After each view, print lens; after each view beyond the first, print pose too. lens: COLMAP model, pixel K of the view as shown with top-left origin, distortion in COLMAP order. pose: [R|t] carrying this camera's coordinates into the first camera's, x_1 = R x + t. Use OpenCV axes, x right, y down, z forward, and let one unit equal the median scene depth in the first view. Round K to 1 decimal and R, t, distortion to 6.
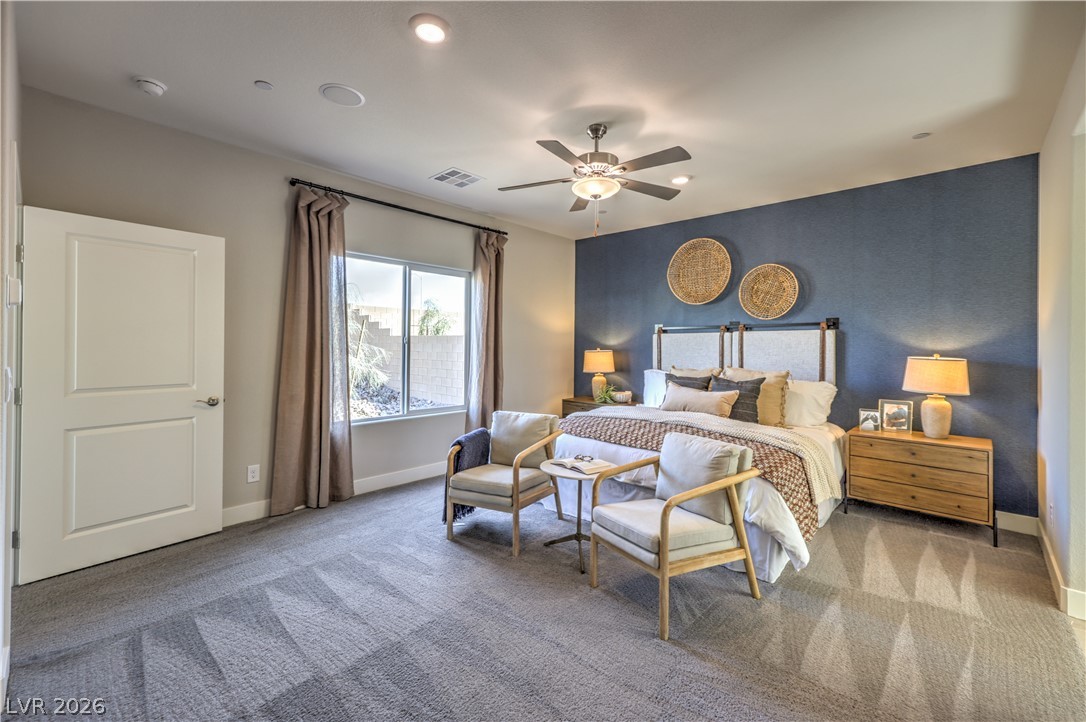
lens RADIAL K [[441.6, 0, 543.7], [0, 441.6, 353.0], [0, 0, 1]] dist [-0.000671, -0.000154]
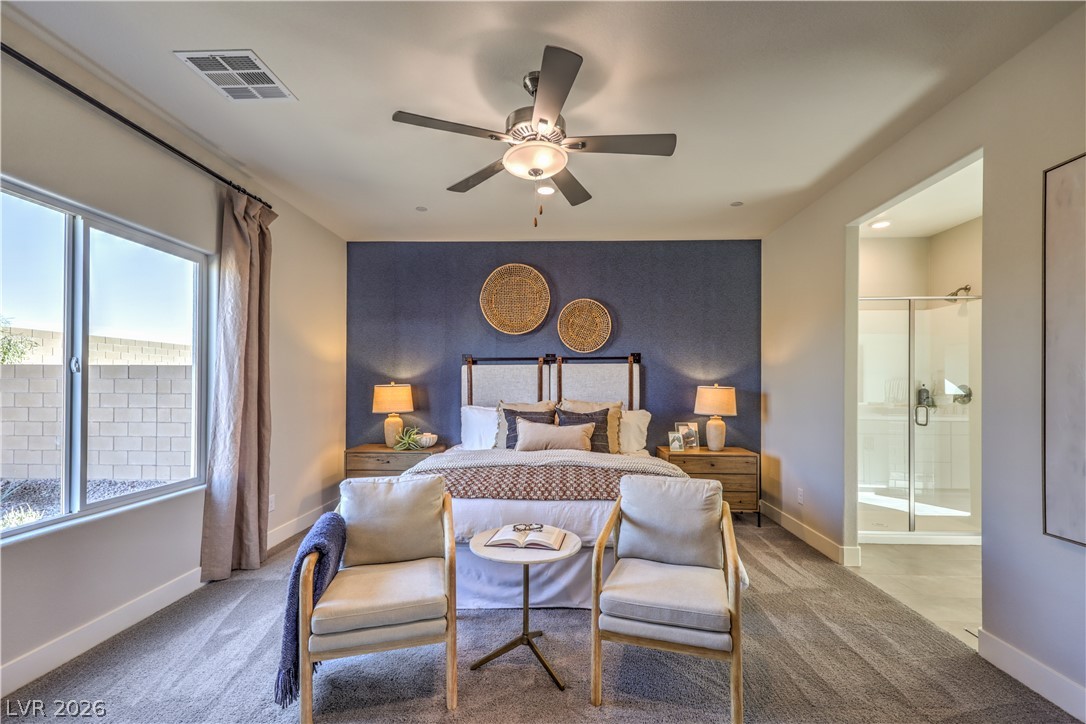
lens RADIAL K [[439.3, 0, 546.2], [0, 439.3, 389.0], [0, 0, 1]] dist [0.001294, 0.000044]
pose [[0.763752, -0.012982, 0.645379, -0.228044], [0.015626, 0.999877, 0.001620, 0.006278], [-0.645321, 0.008847, 0.763860, 0.278541]]
